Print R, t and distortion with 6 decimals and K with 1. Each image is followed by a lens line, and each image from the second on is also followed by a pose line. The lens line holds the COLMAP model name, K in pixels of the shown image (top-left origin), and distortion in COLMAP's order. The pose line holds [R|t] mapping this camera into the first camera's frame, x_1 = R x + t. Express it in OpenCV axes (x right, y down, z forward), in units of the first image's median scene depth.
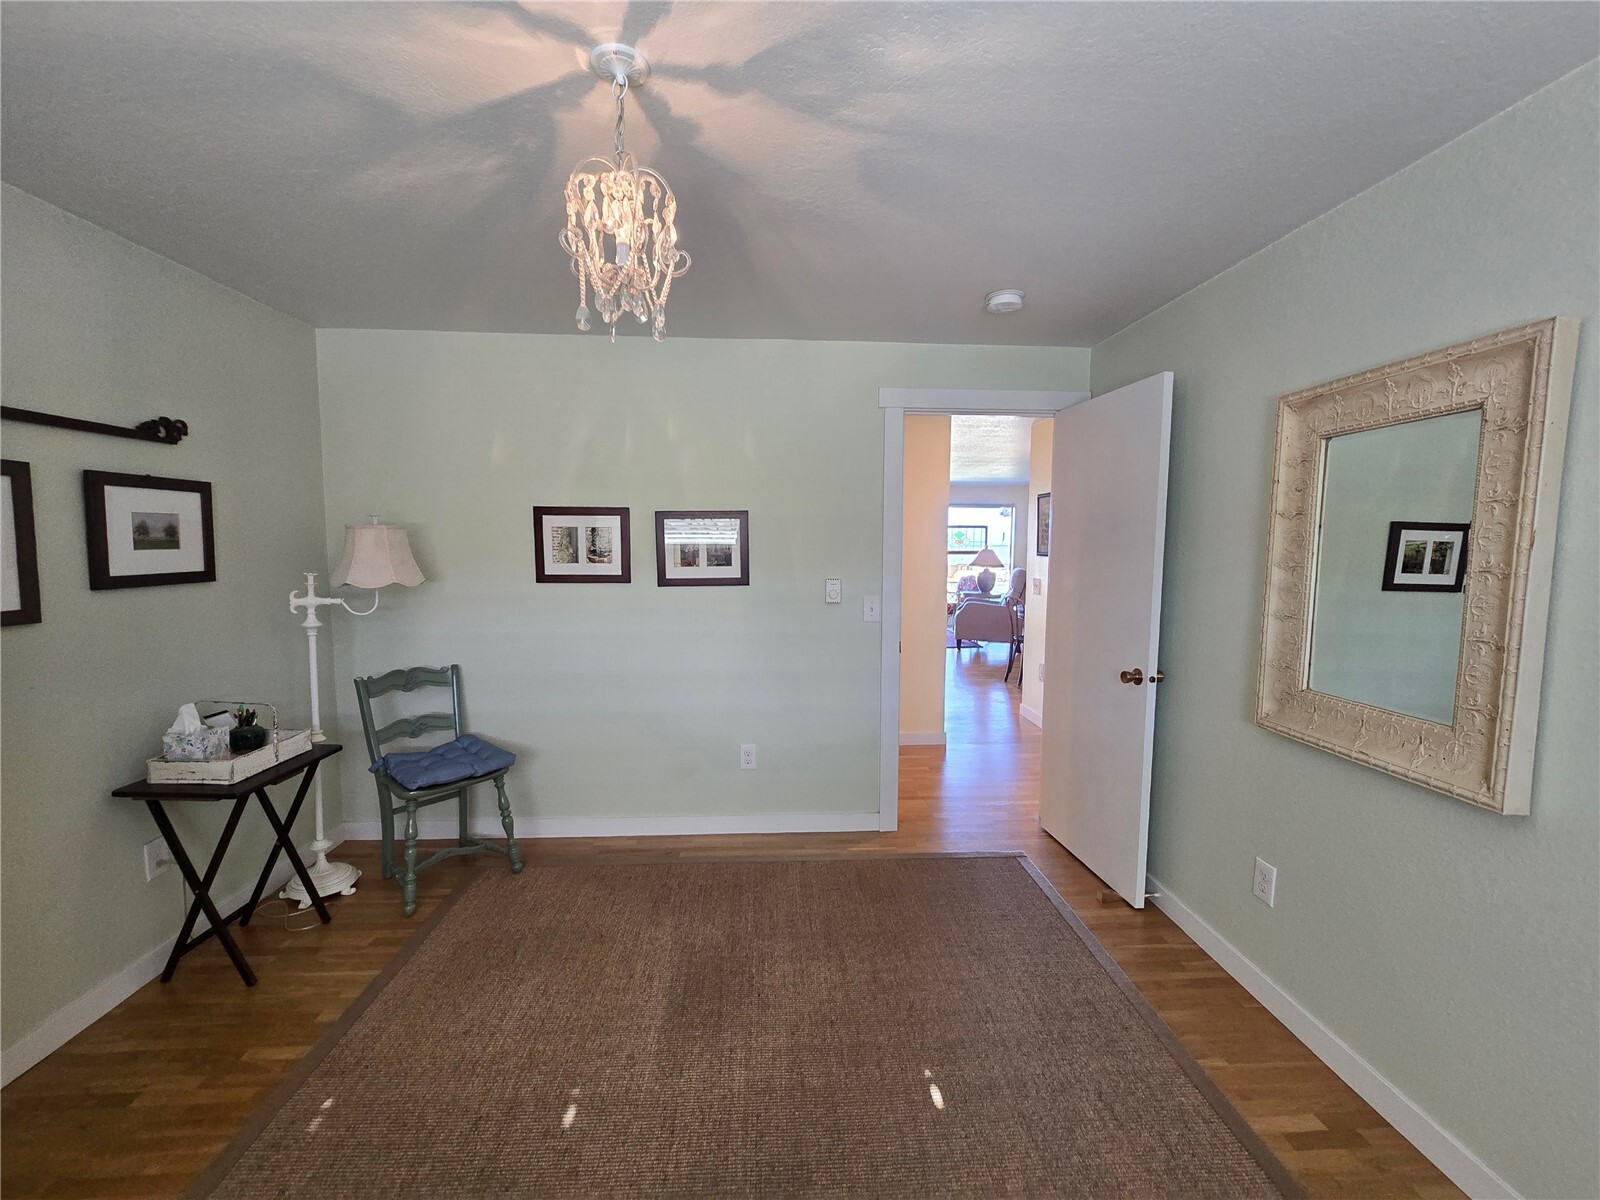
lens RADIAL K [[653.8, 0, 803.6], [0, 653.8, 608.6], [0, 0, 1]] dist [0.000177, -0.000431]
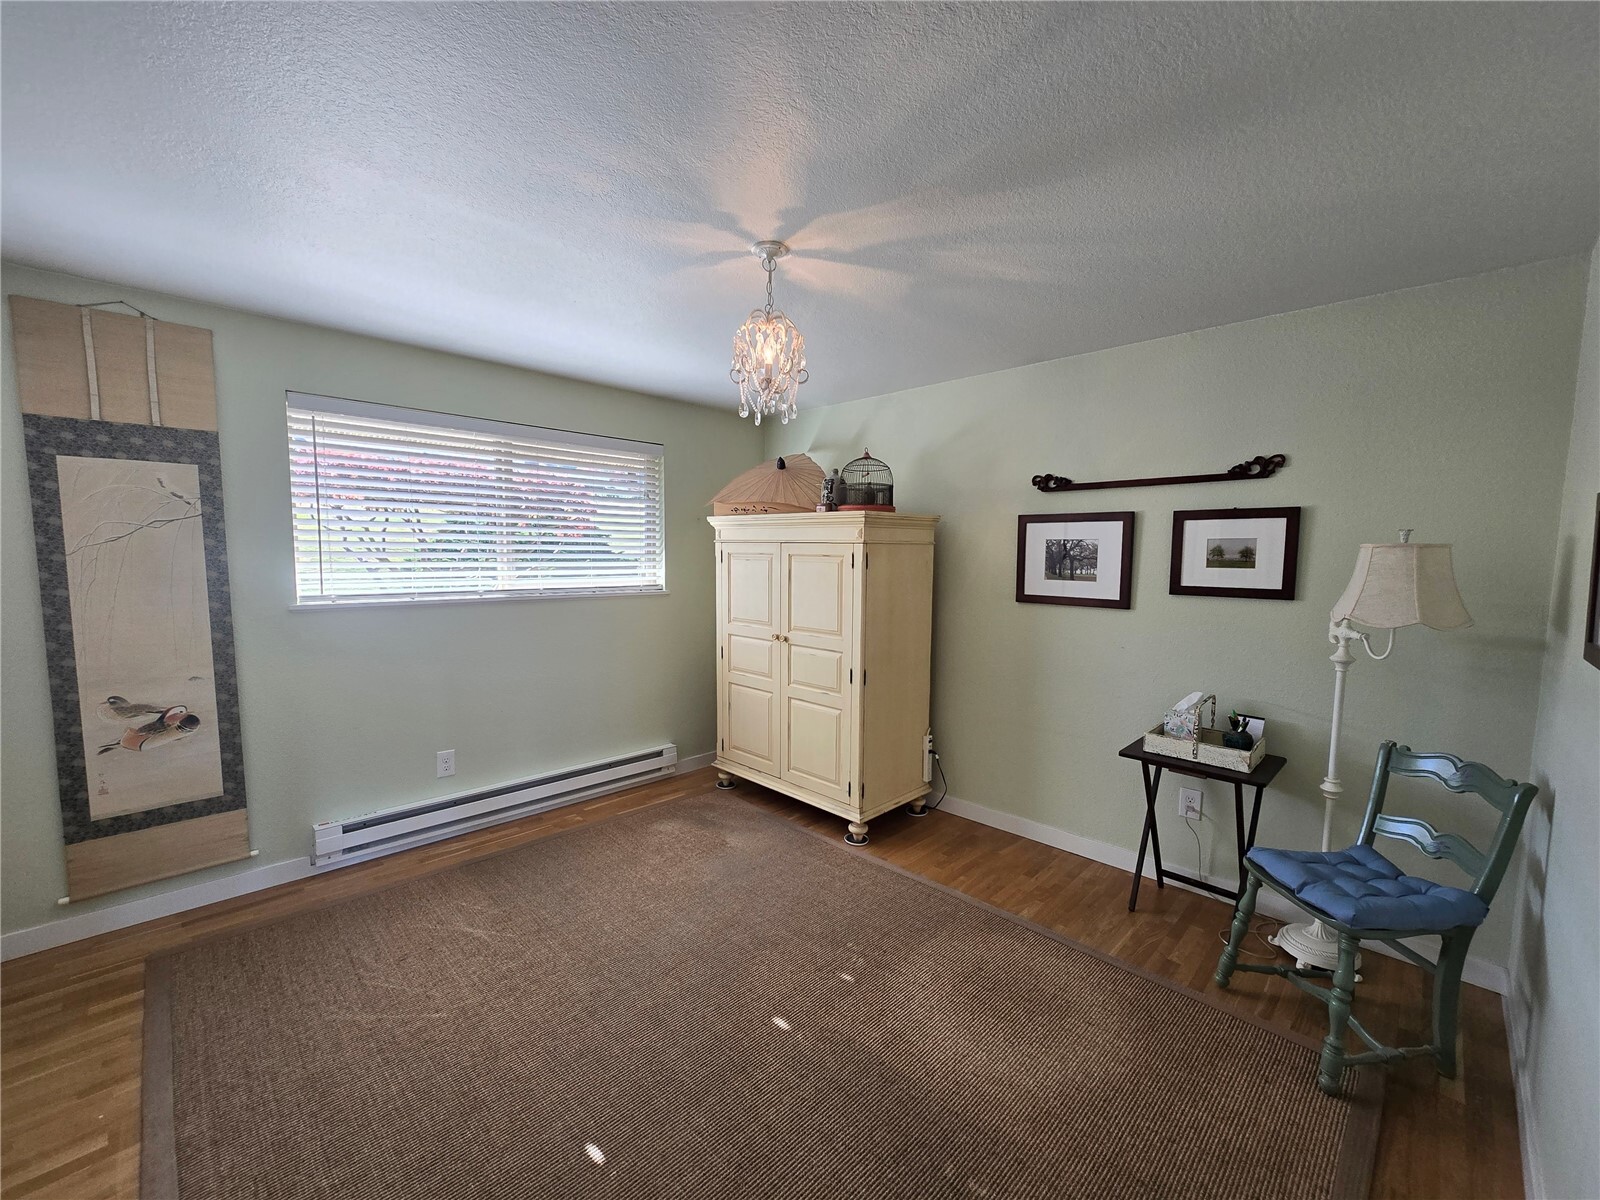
lens RADIAL K [[651.6, 0, 801.2], [0, 651.6, 610.9], [0, 0, 1]] dist [-0.001602, 0.000708]
pose [[-0.750676, 0.048569, -0.658883, 0.441690], [-0.081830, 0.982779, 0.165676, -0.151658], [0.655583, 0.178285, -0.733775, 1.419151]]
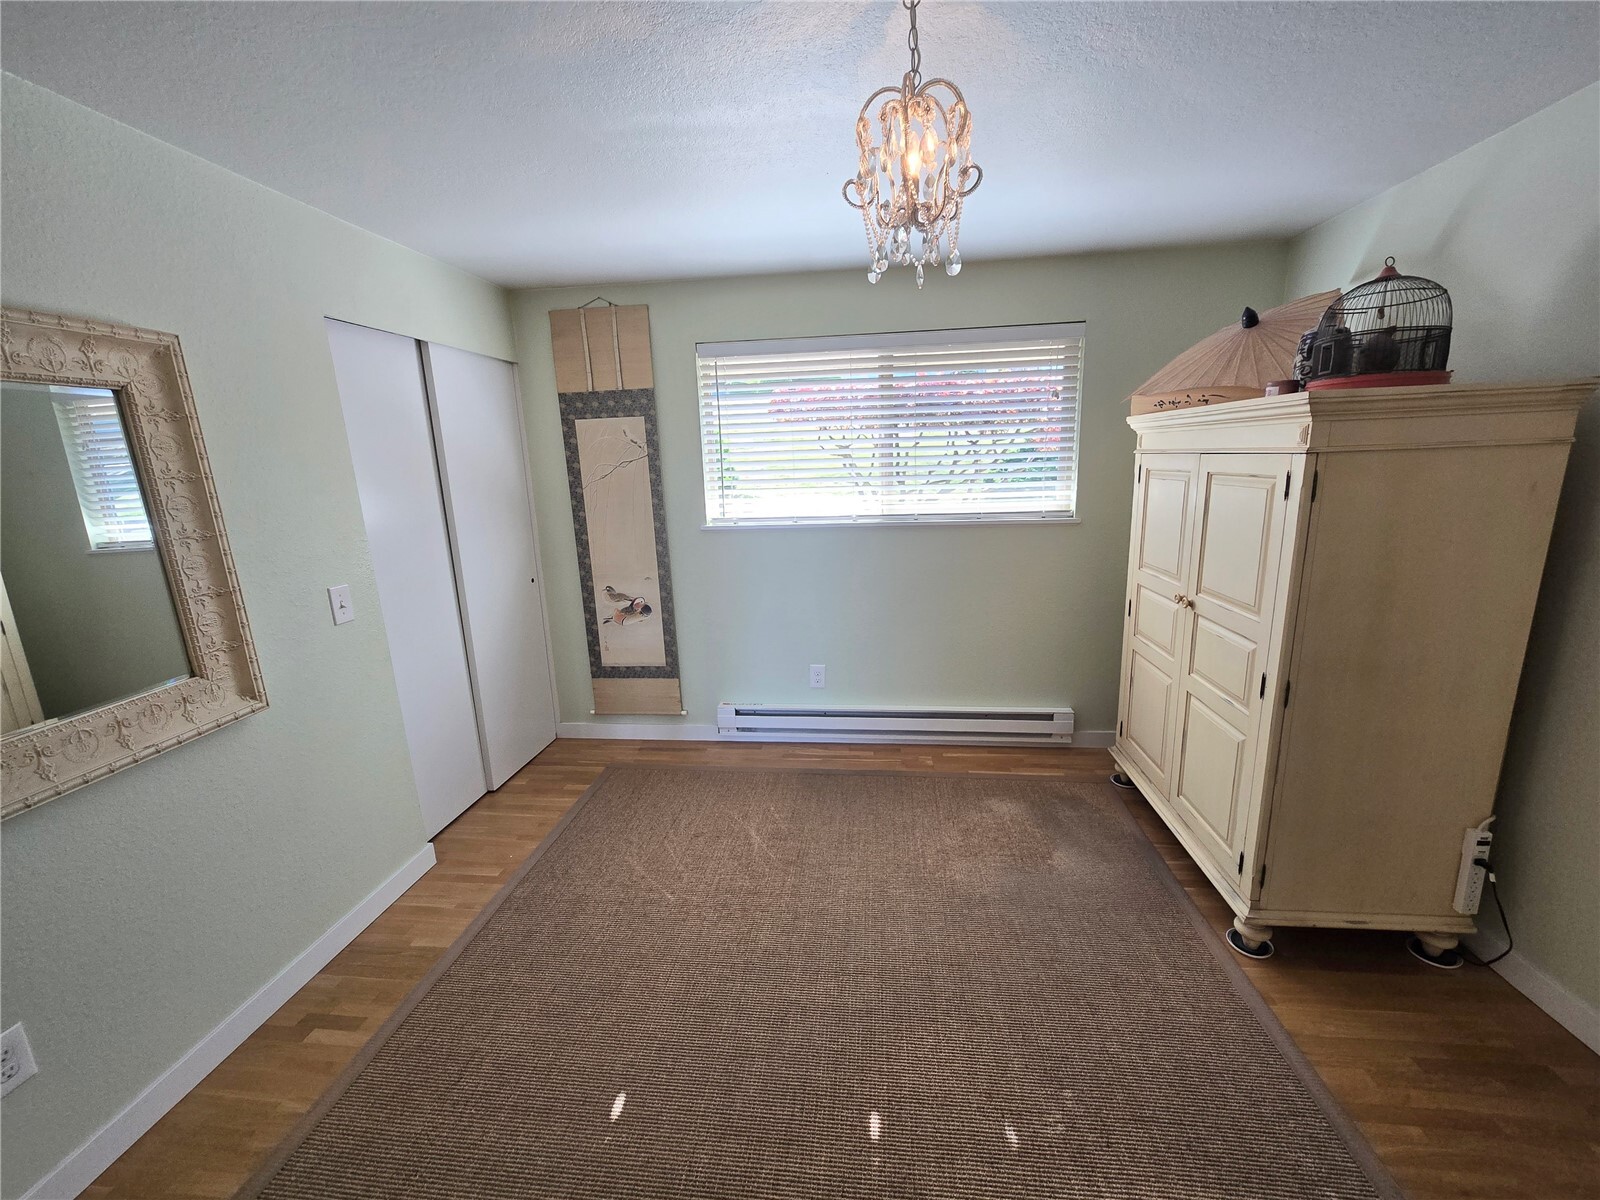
lens RADIAL K [[653.8, 0, 803.6], [0, 653.8, 608.6], [0, 0, 1]] dist [0.000177, -0.000431]
pose [[-0.984032, -0.010442, 0.177685, -0.184572], [0.047890, 0.945934, 0.320805, -0.174714], [-0.171428, 0.324192, -0.930329, 1.307879]]
